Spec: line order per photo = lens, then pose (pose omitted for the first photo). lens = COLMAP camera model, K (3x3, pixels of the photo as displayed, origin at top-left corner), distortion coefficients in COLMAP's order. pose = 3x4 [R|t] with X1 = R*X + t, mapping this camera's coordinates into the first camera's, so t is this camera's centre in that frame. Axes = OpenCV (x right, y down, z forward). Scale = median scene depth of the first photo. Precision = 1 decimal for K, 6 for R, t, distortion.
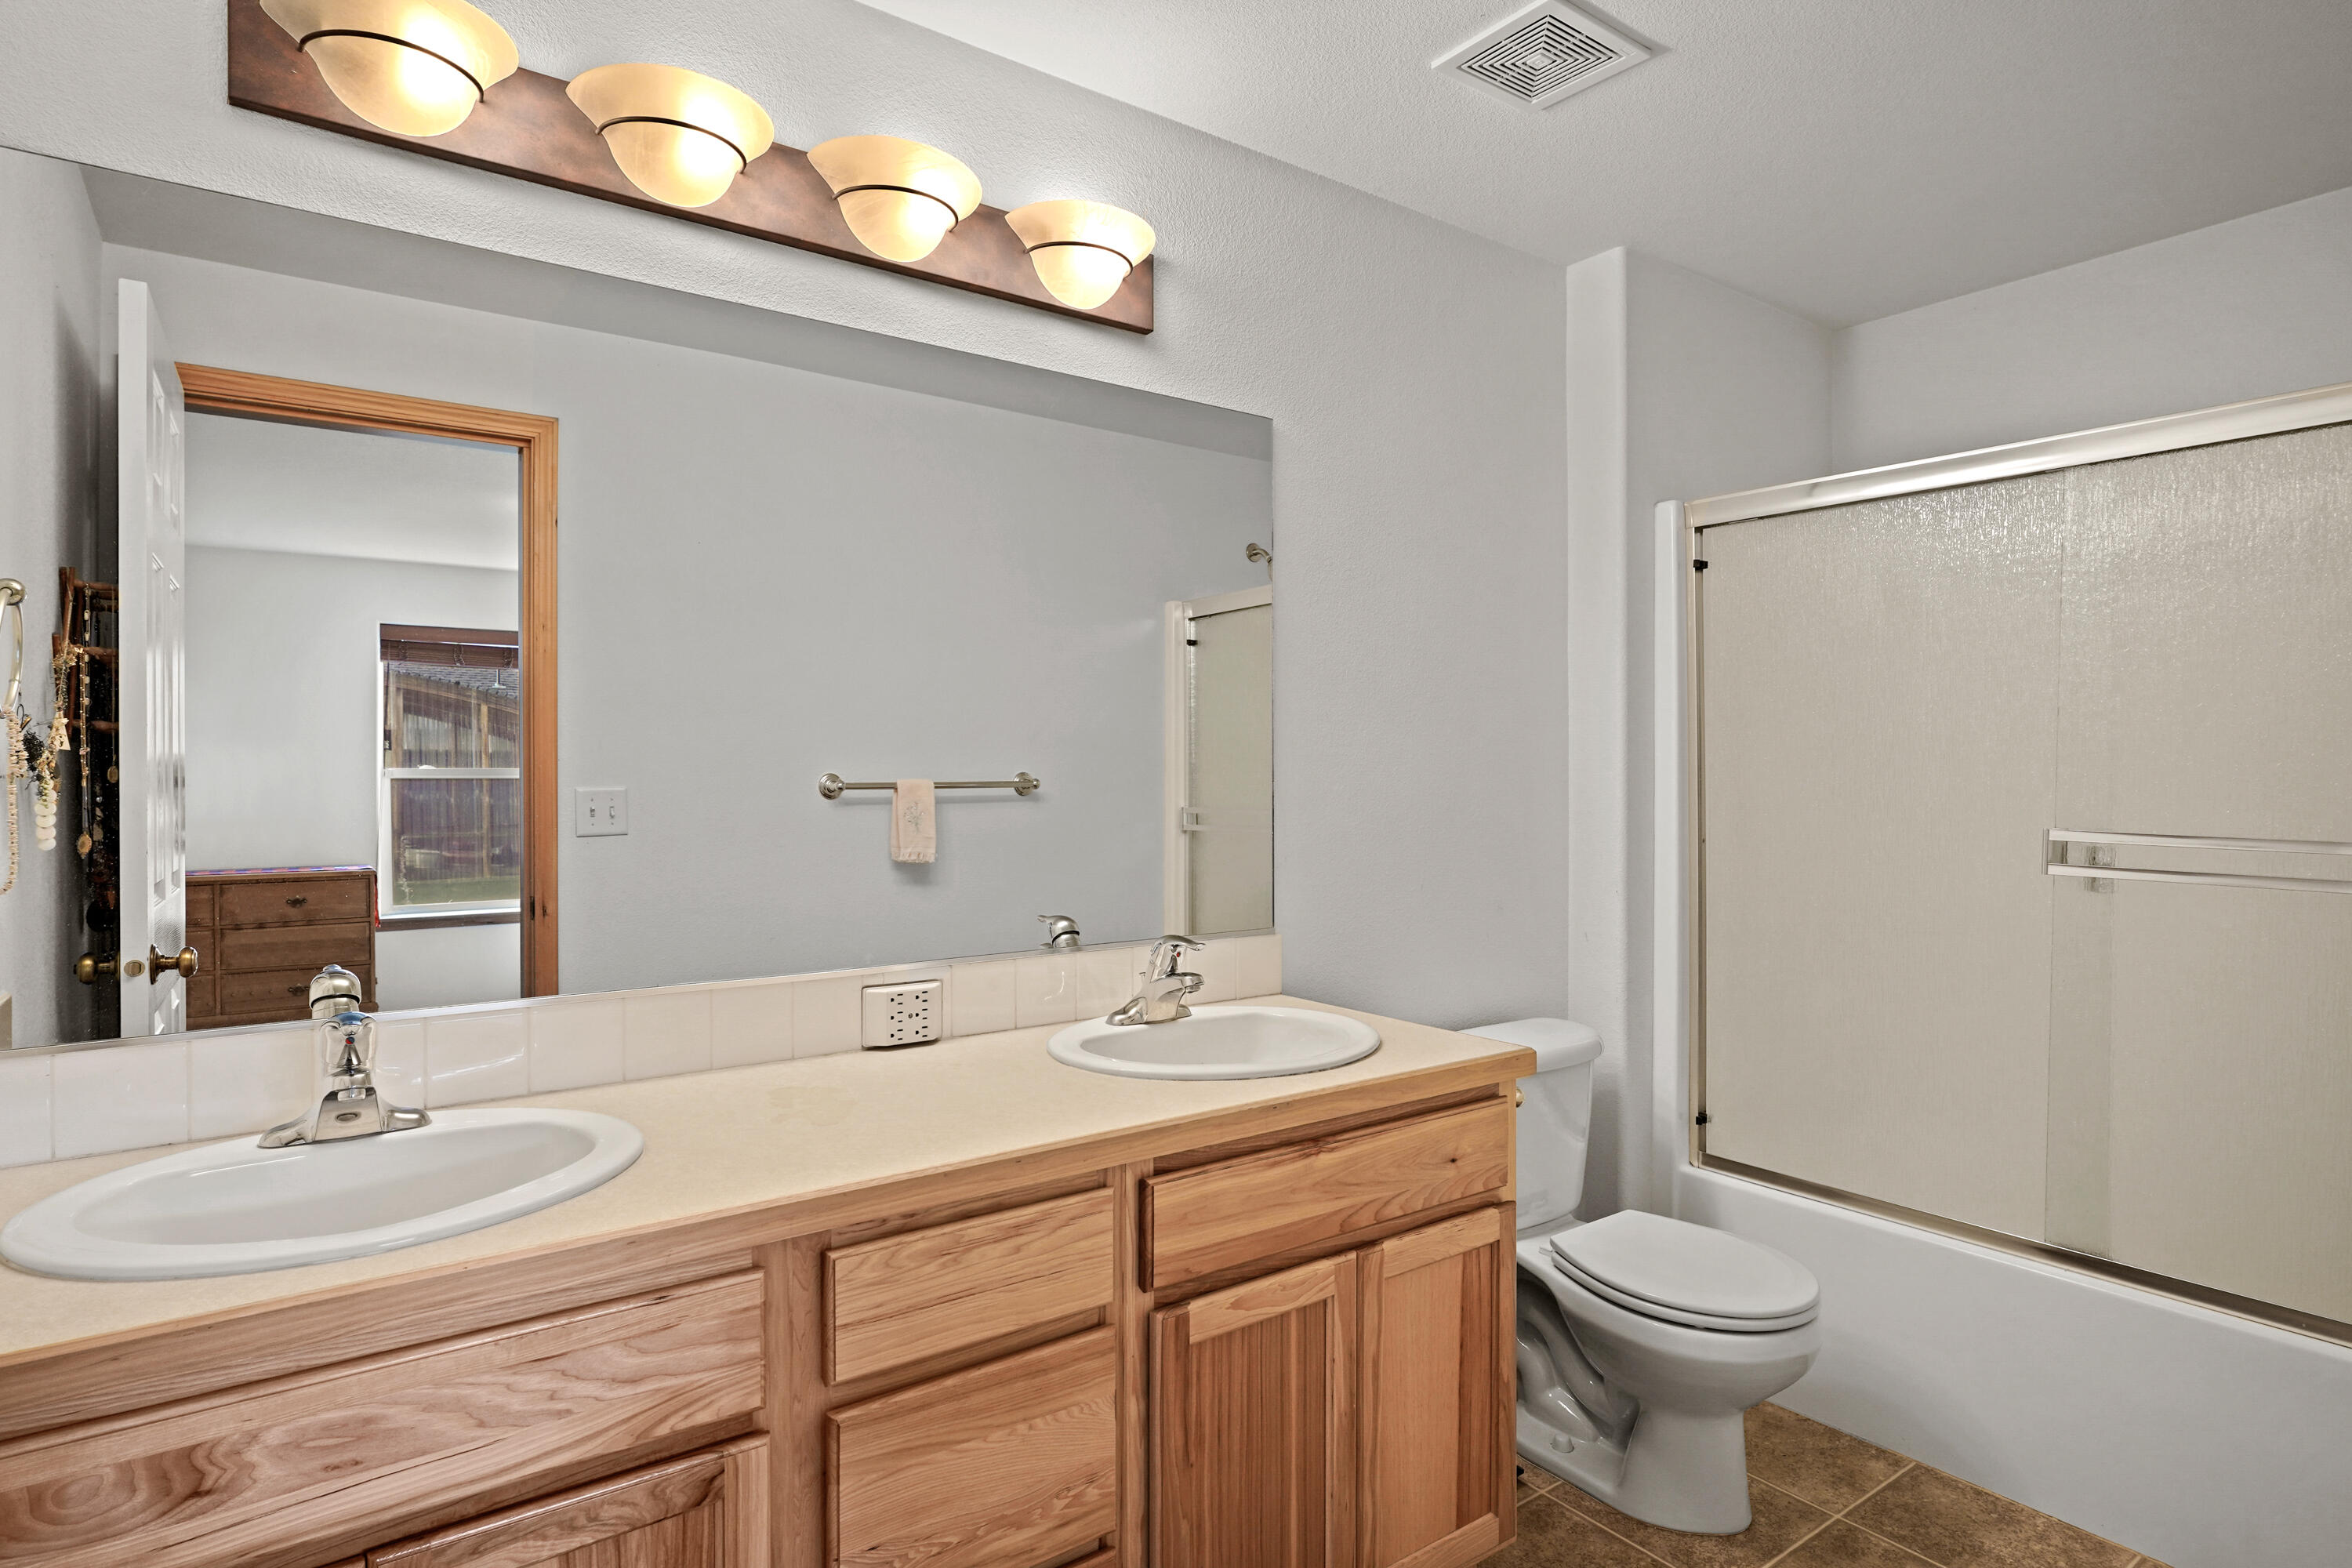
lens RADIAL K [[1270.9, 0, 1176.5], [0, 1270.9, 782.2], [0, 0, 1]] dist [-0.003573, -0.000292]
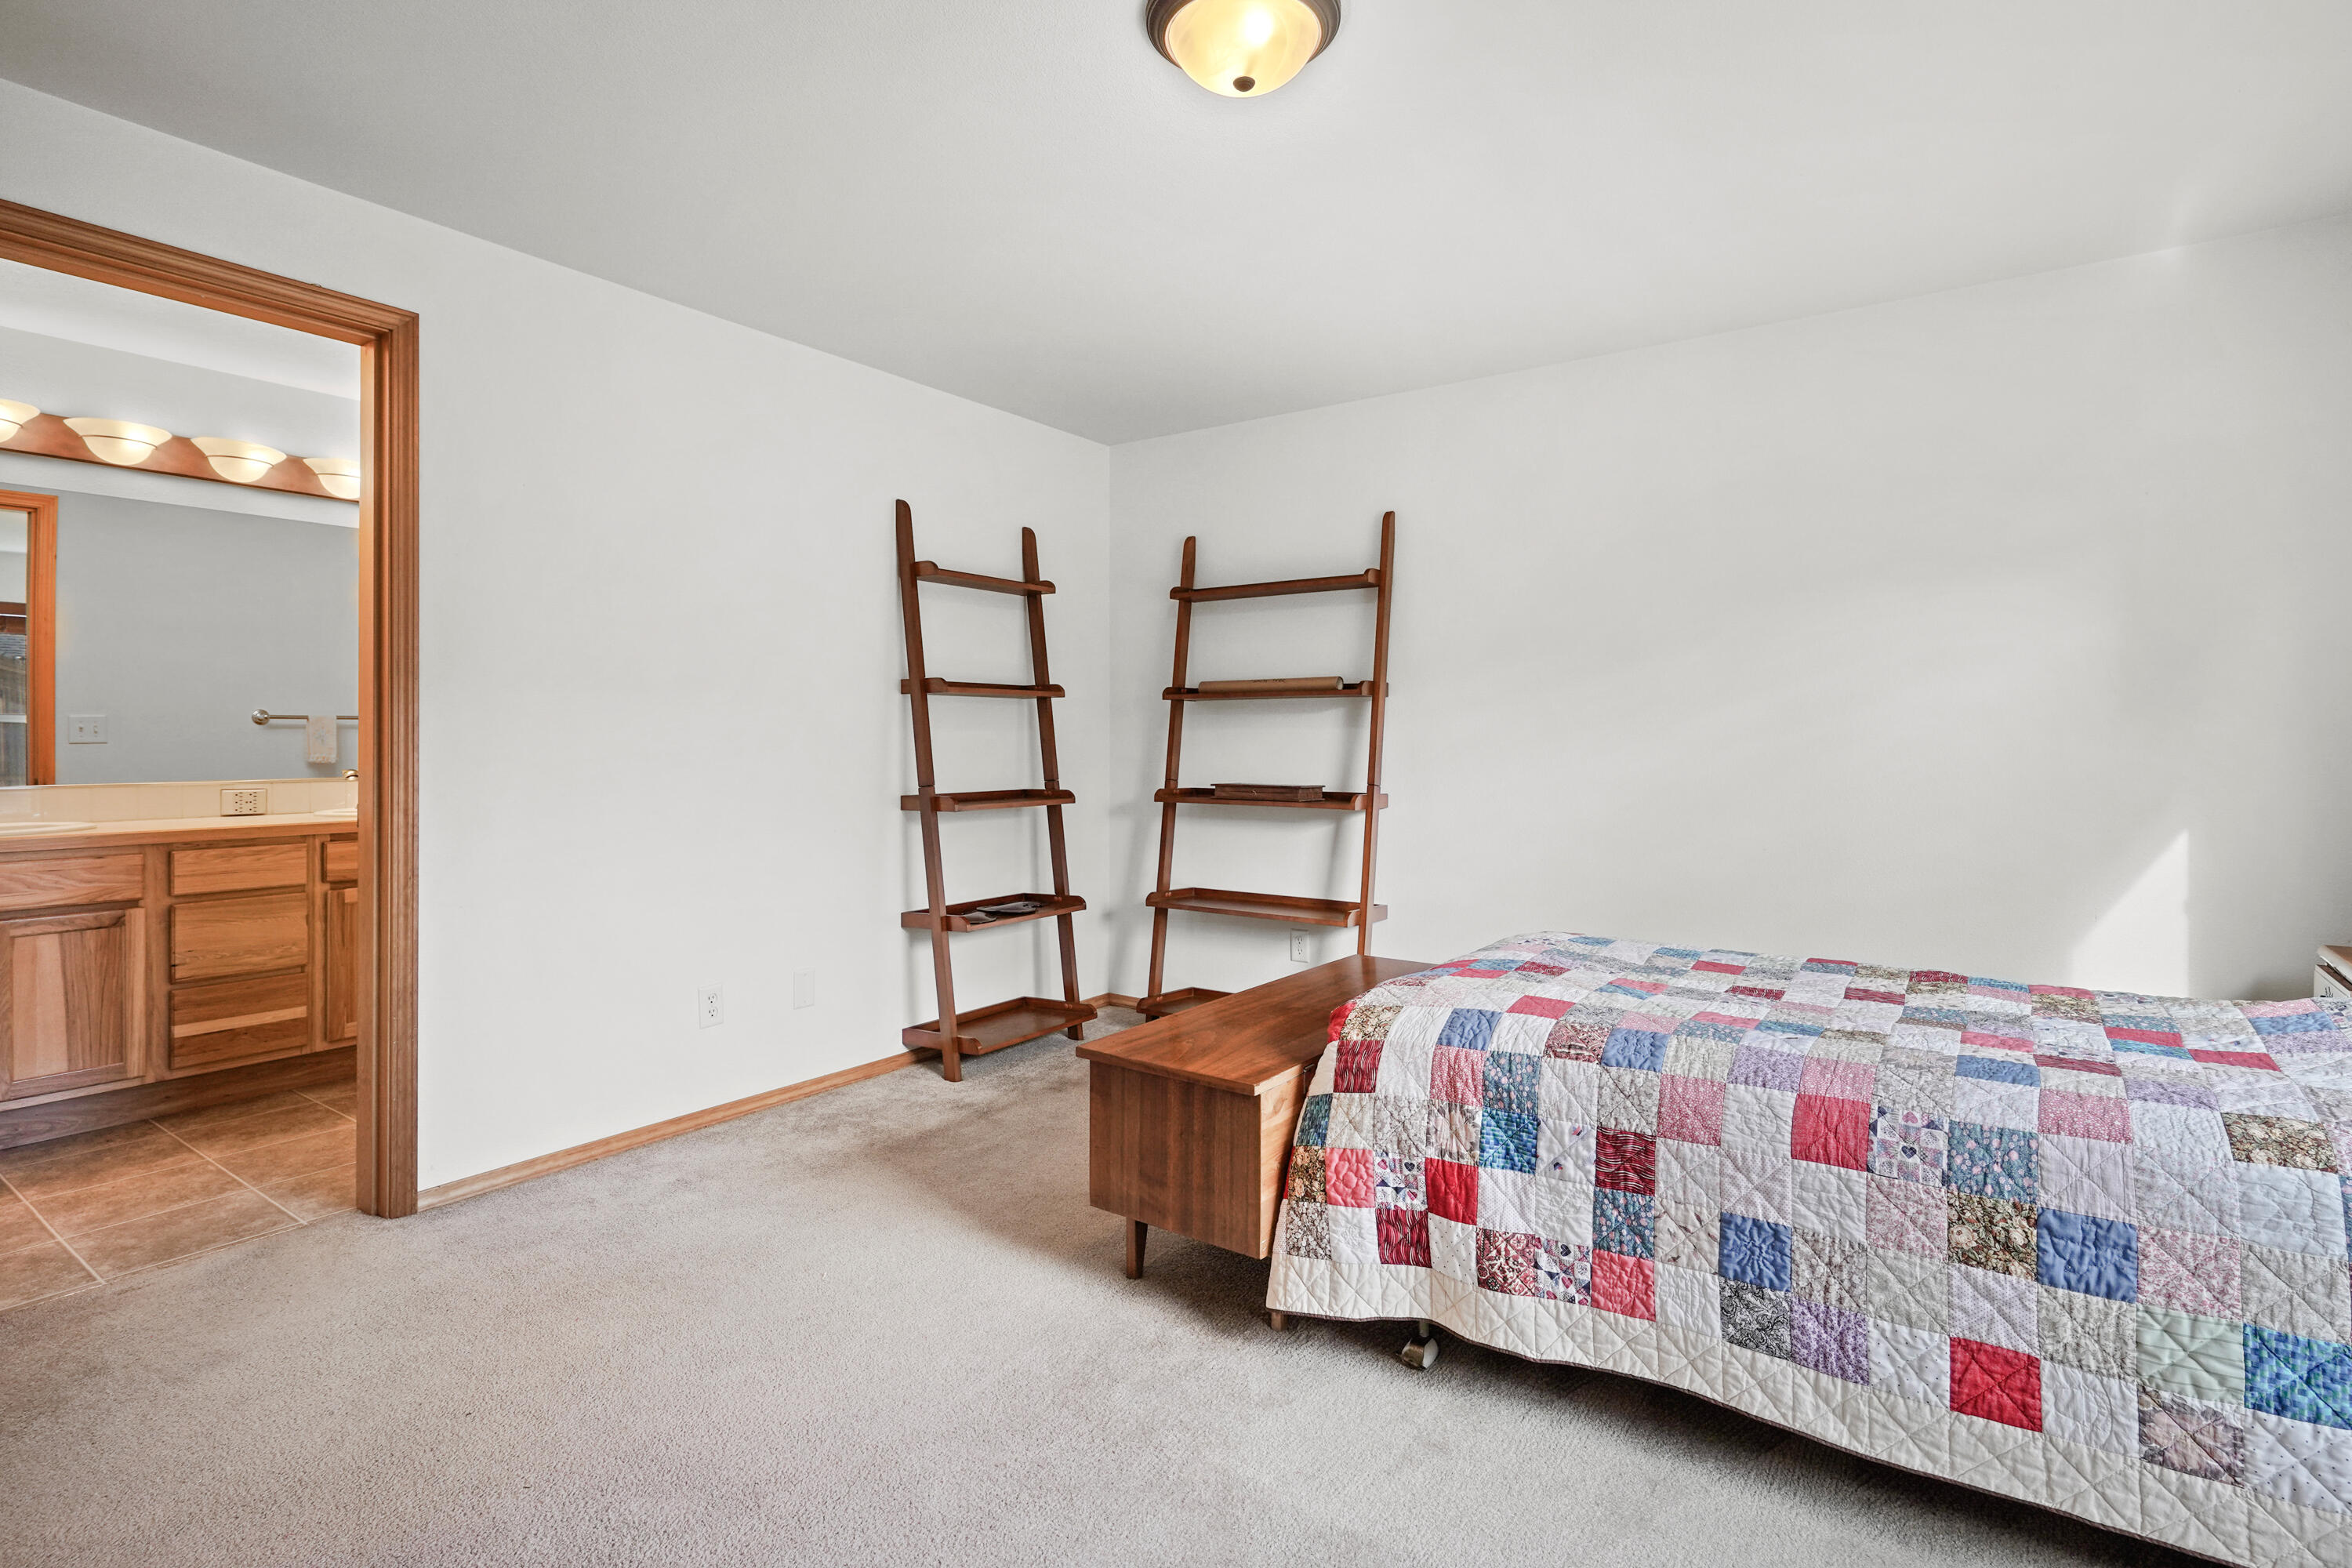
lens RADIAL K [[1141.1, 0, 1176.8], [0, 1141.1, 761.1], [0, 0, 1]] dist [0.000329, -0.000787]
pose [[0.950654, 0.003411, 0.310234, 1.041594], [-0.004916, 0.999980, 0.004070, 0.123255], [-0.310214, -0.005395, 0.950651, -2.084754]]
